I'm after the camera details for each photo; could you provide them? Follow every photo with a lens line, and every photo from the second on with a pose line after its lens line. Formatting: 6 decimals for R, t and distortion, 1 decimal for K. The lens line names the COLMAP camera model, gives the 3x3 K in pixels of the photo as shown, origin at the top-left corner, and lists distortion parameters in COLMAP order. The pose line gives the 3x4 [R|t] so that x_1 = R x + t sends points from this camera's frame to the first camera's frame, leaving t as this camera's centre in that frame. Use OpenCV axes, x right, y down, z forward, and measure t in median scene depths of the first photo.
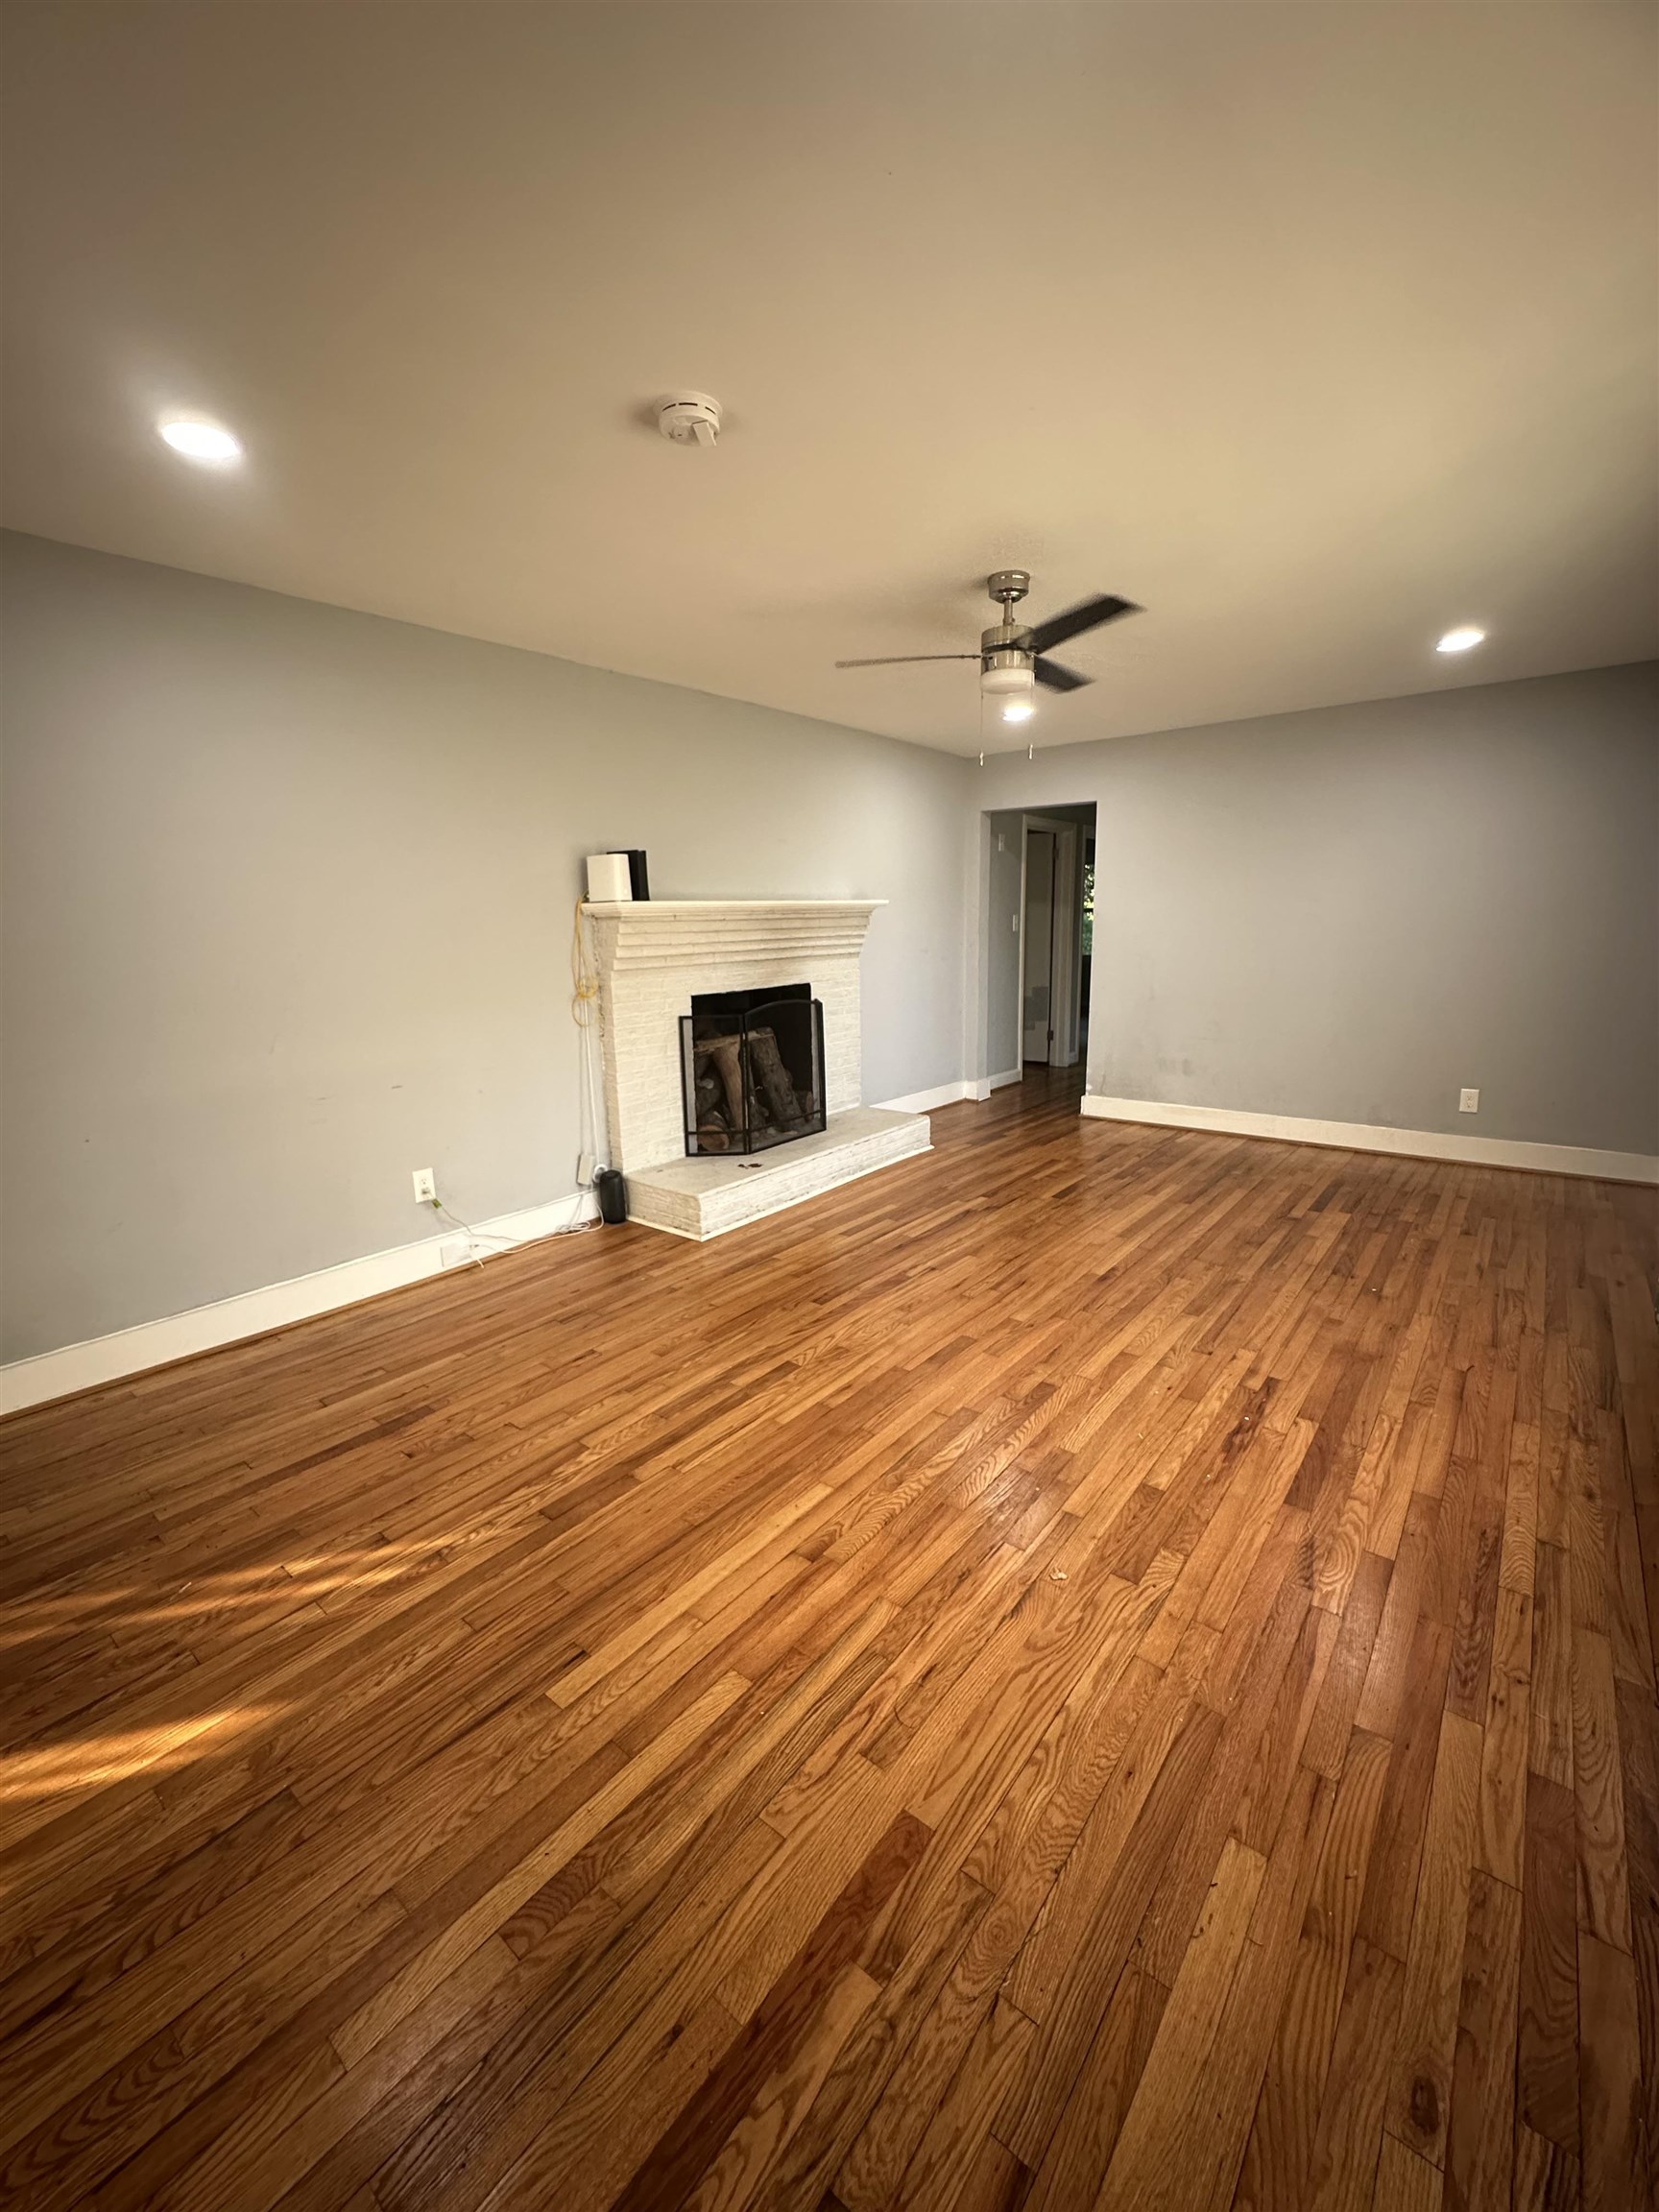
lens RADIAL K [[886.8, 0, 829.5], [0, 886.8, 1106.0], [0, 0, 1]] dist [-0.004254, -0.000291]
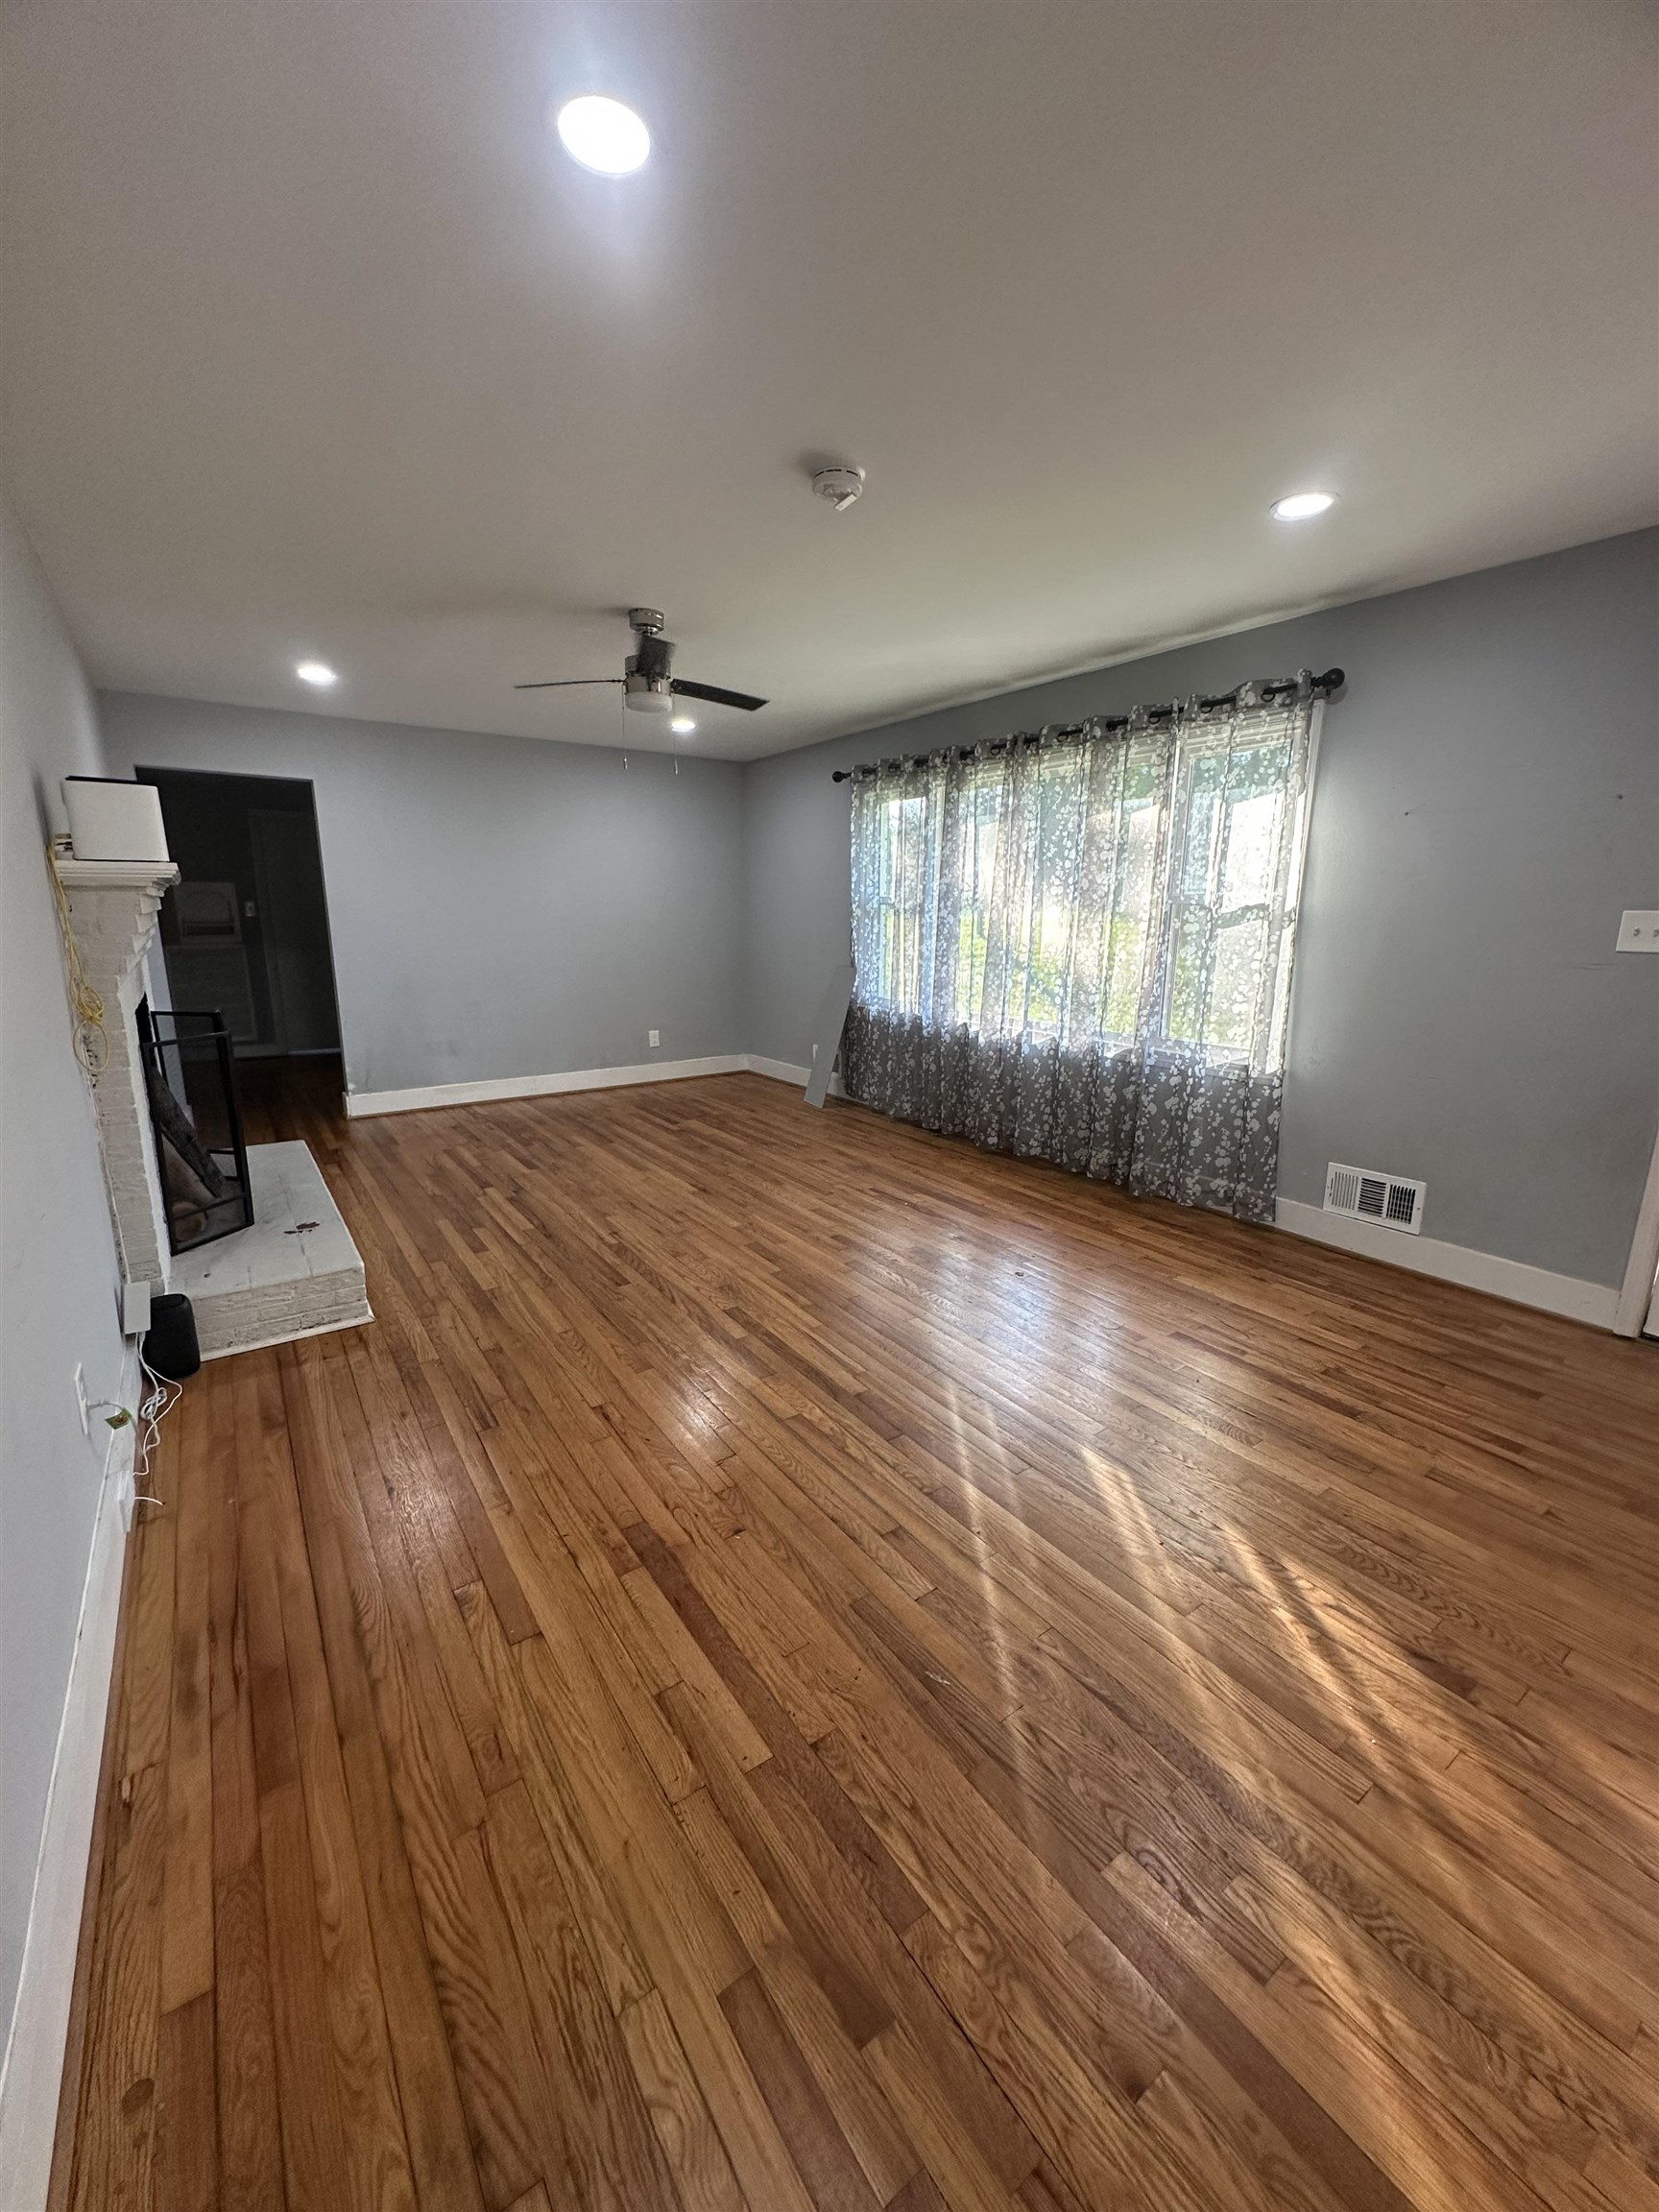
lens RADIAL K [[886.8, 0, 829.5], [0, 886.8, 1106.0], [0, 0, 1]] dist [-0.004254, -0.000291]
pose [[0.275961, -0.188646, 0.942474, -0.815863], [0.185417, 0.972581, 0.140381, -0.068808], [-0.943115, 0.136011, 0.303373, 0.426259]]
